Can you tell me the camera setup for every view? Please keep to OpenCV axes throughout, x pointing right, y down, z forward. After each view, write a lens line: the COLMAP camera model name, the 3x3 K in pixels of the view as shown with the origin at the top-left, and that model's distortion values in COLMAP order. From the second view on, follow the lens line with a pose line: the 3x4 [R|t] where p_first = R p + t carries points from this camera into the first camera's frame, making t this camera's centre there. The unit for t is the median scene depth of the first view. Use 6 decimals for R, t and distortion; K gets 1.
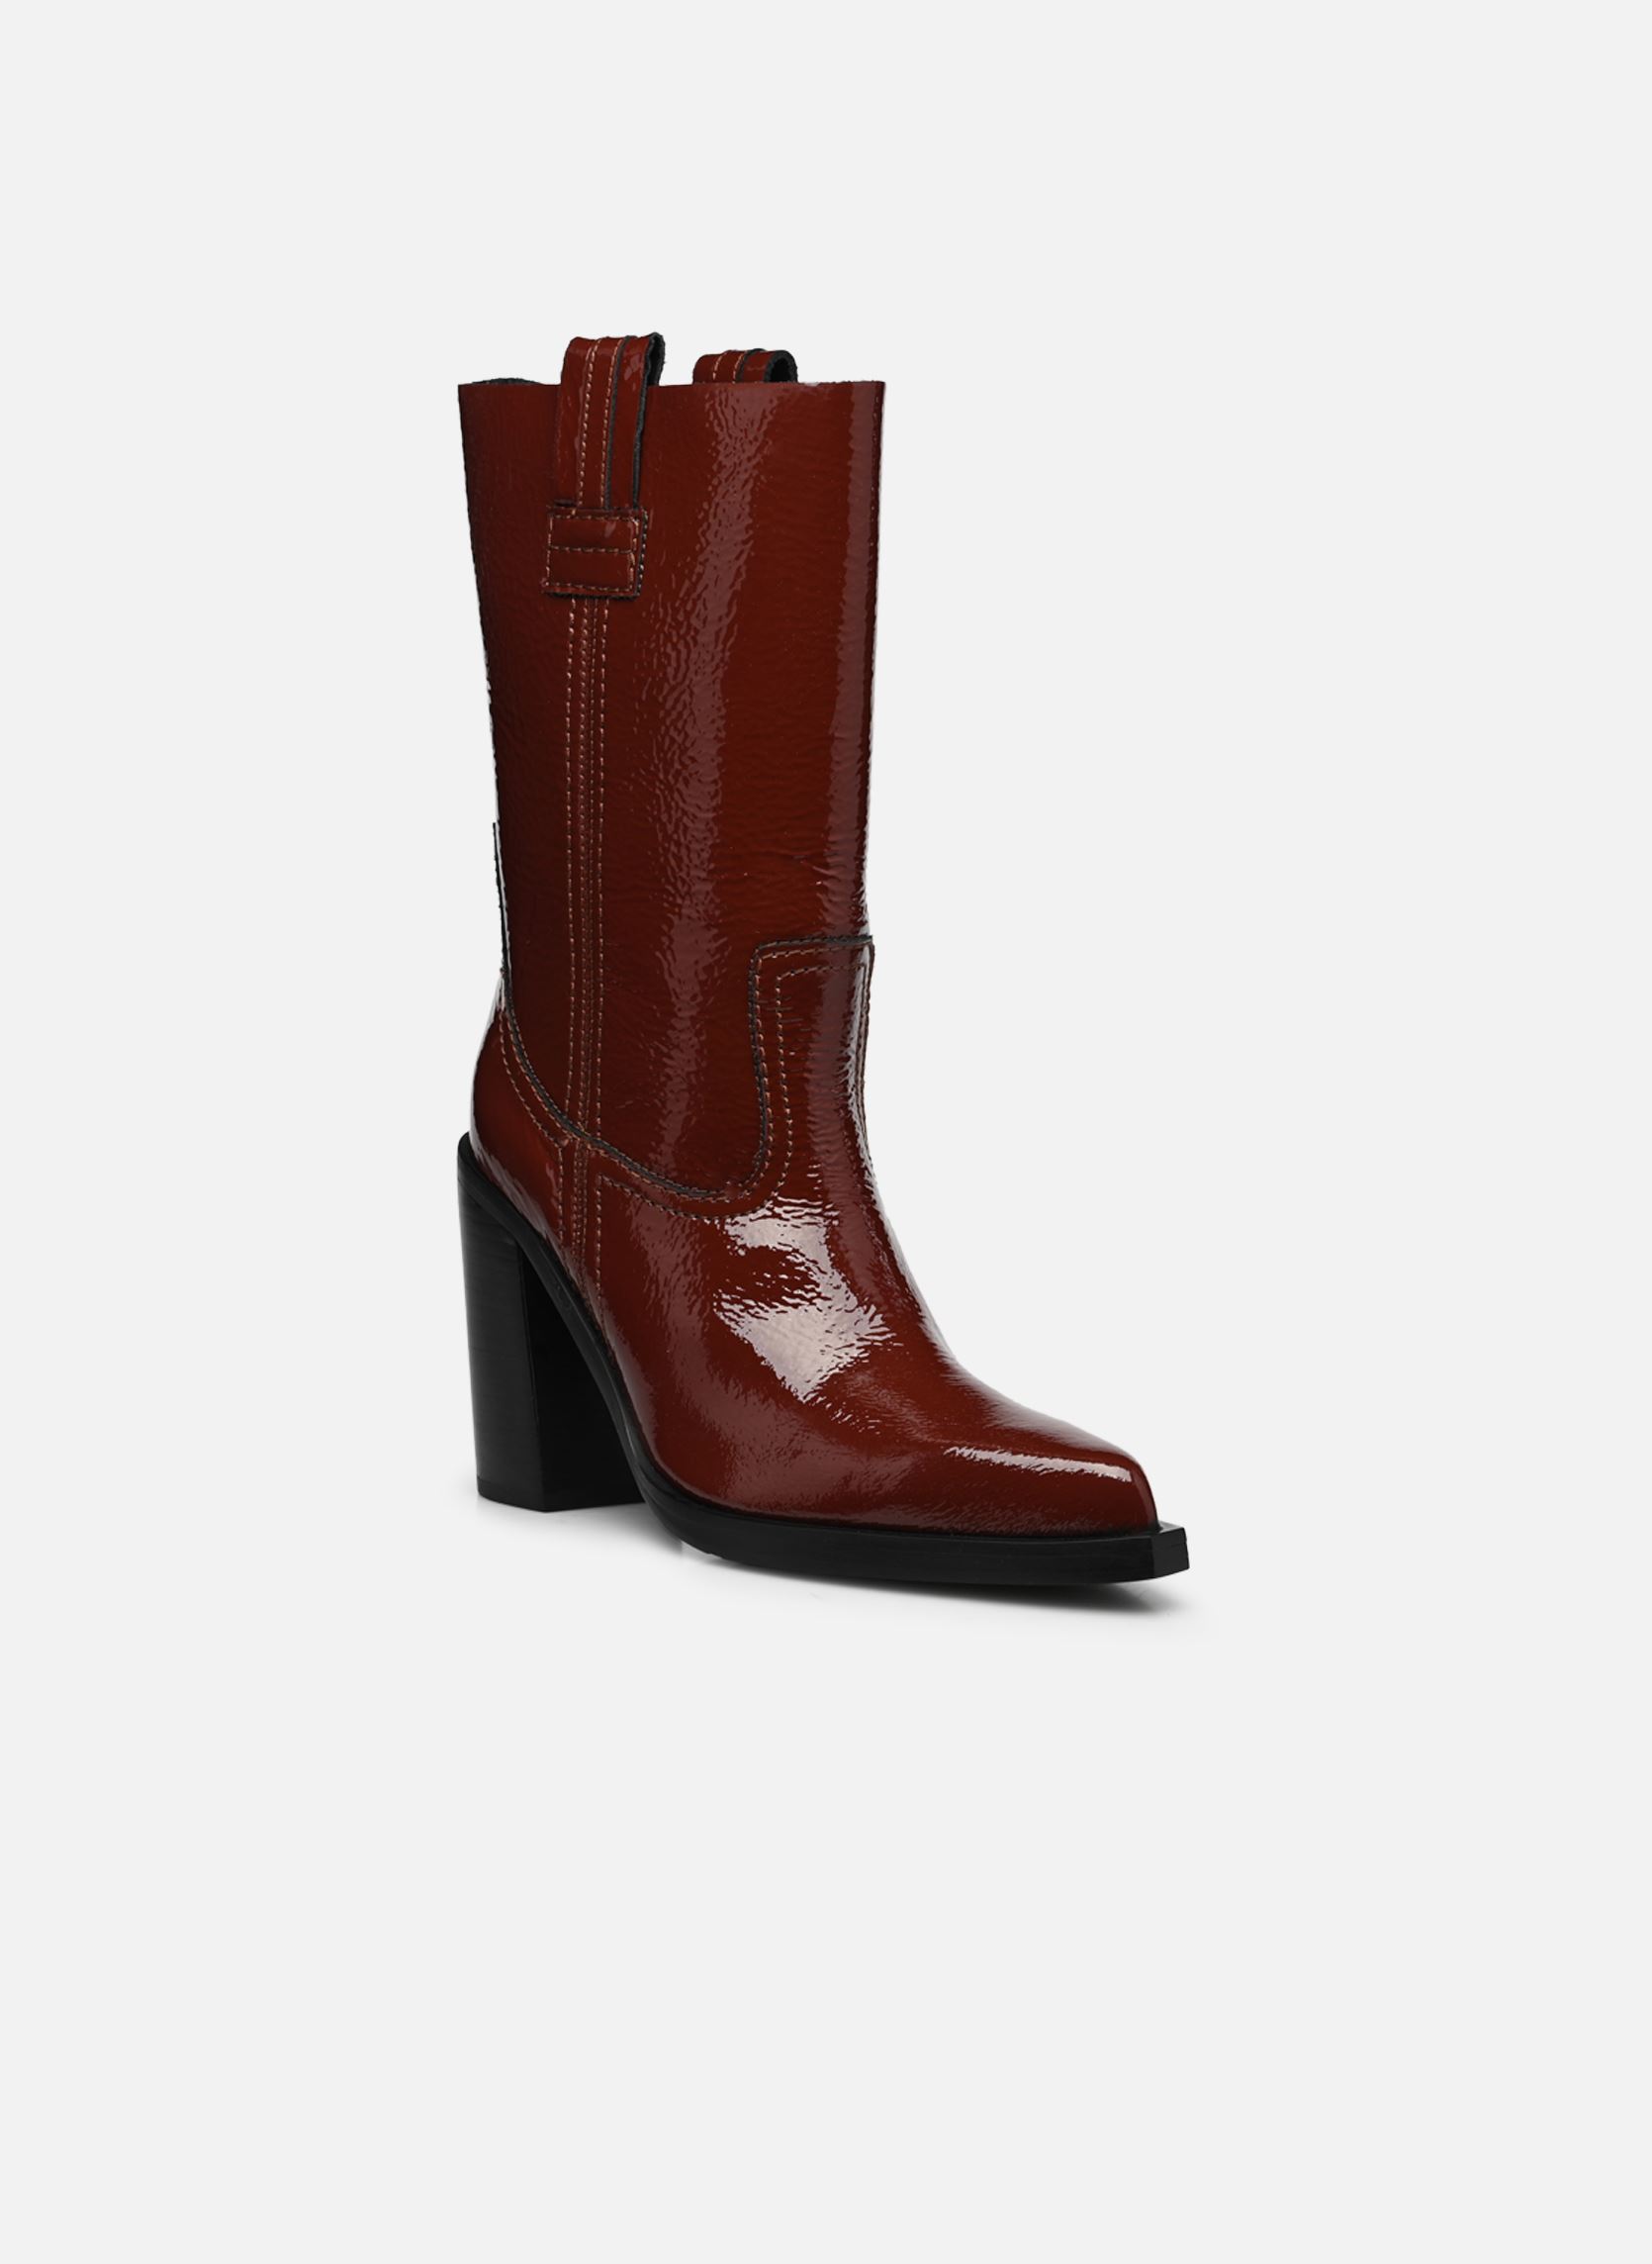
lens RADIAL K [[7258.1, 0, 826.0], [0, 7258.1, 1131.6], [0, 0, 1]] dist [-0.286285, 0.000000]
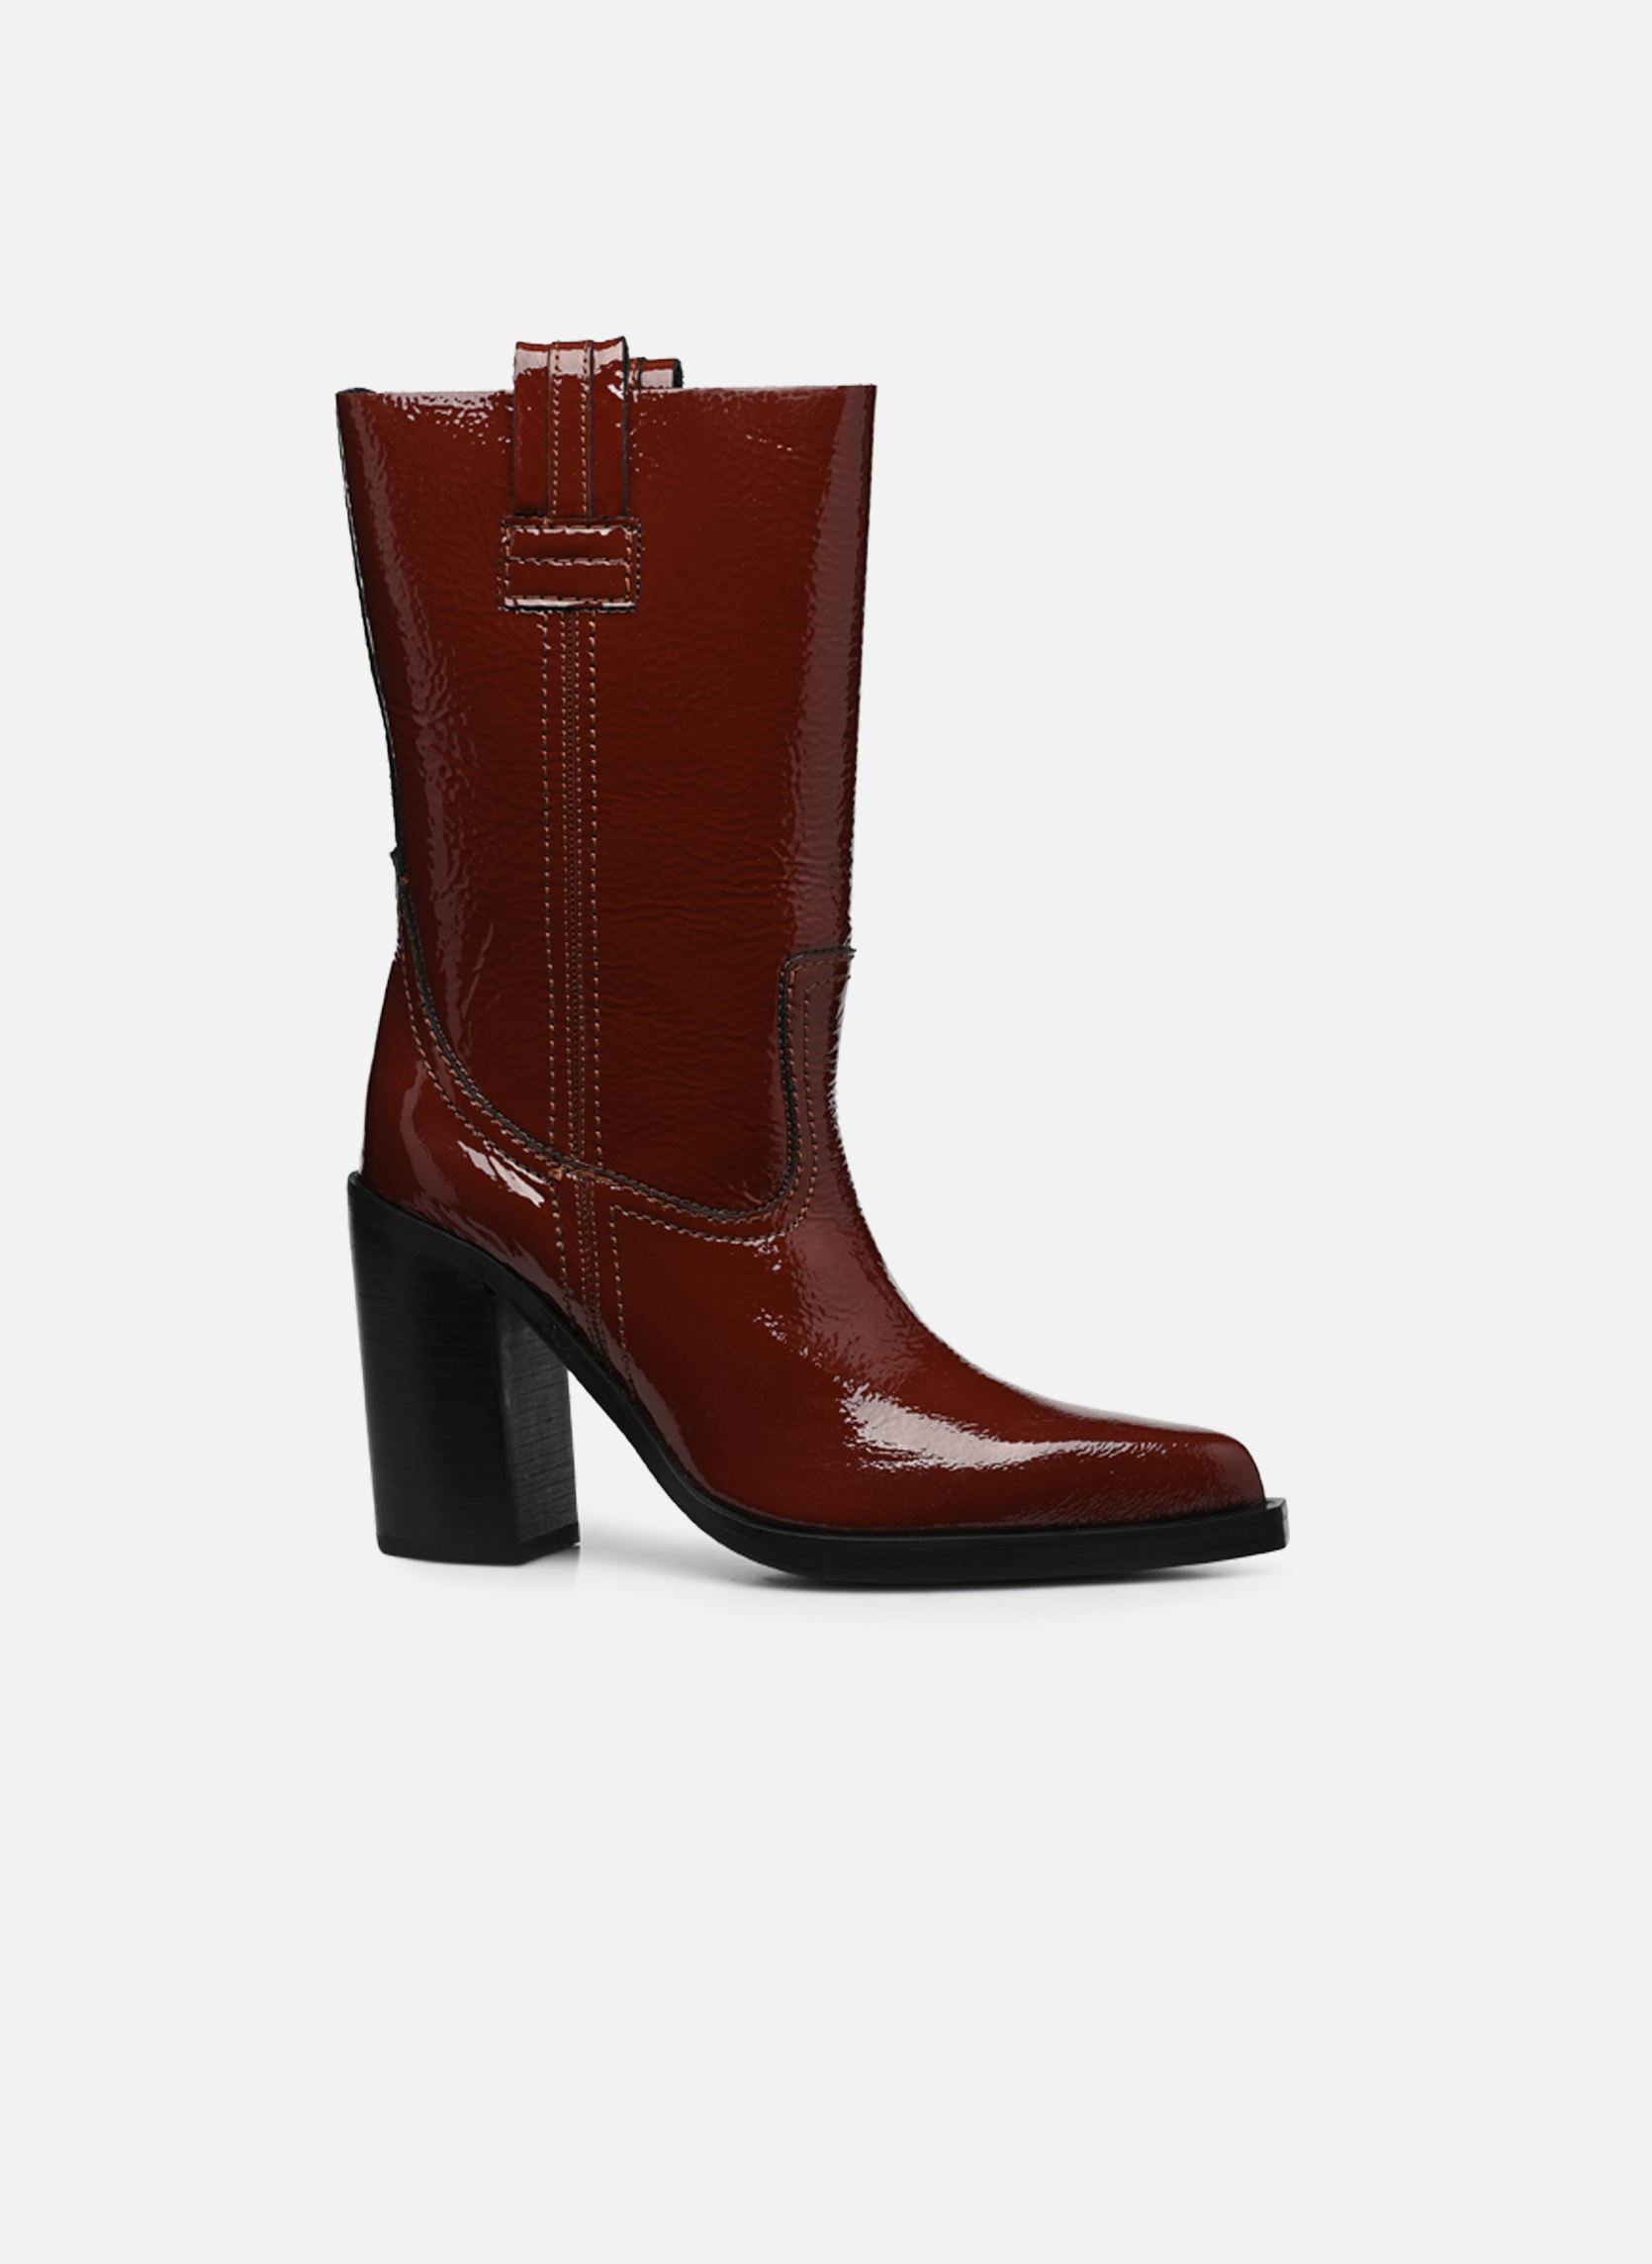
lens RADIAL K [[7258.1, 0, 826.1], [0, 7258.1, 1132.2], [0, 0, 1]] dist [-0.286285, 0.000000]
pose [[0.776166, -0.063156, 0.627357, -0.622789], [0.071751, 0.997355, 0.011633, -0.013147], [-0.626432, 0.035984, 0.778645, 0.231042]]
